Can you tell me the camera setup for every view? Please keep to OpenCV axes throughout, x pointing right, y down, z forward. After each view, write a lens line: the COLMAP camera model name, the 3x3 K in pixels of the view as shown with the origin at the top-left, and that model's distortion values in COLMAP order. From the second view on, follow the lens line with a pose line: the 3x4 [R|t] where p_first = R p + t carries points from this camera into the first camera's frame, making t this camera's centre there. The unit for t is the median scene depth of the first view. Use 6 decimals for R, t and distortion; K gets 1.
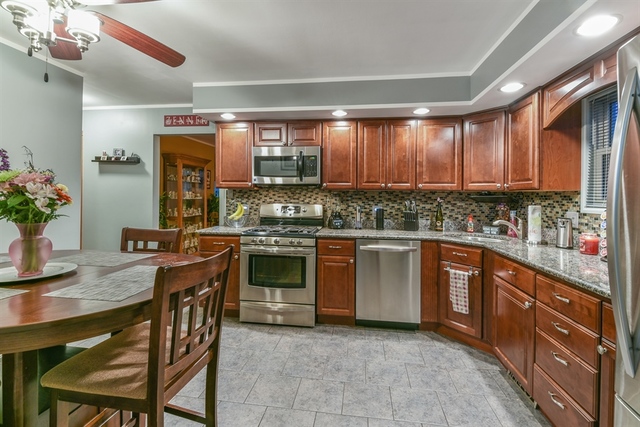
lens RADIAL K [[285.4, 0, 323.6], [0, 285.4, 199.0], [0, 0, 1]] dist [0.000166, -0.000089]
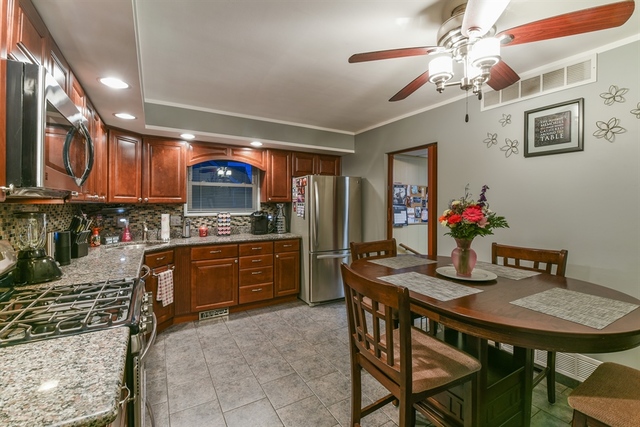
lens RADIAL K [[285.4, 0, 316.6], [0, 285.4, 200.5], [0, 0, 1]] dist [0.000166, -0.000089]
pose [[-0.612052, -0.007317, 0.790784, -0.860530], [-0.003680, 0.999973, 0.006405, -0.055897], [-0.790809, 0.001010, -0.612062, 1.228786]]
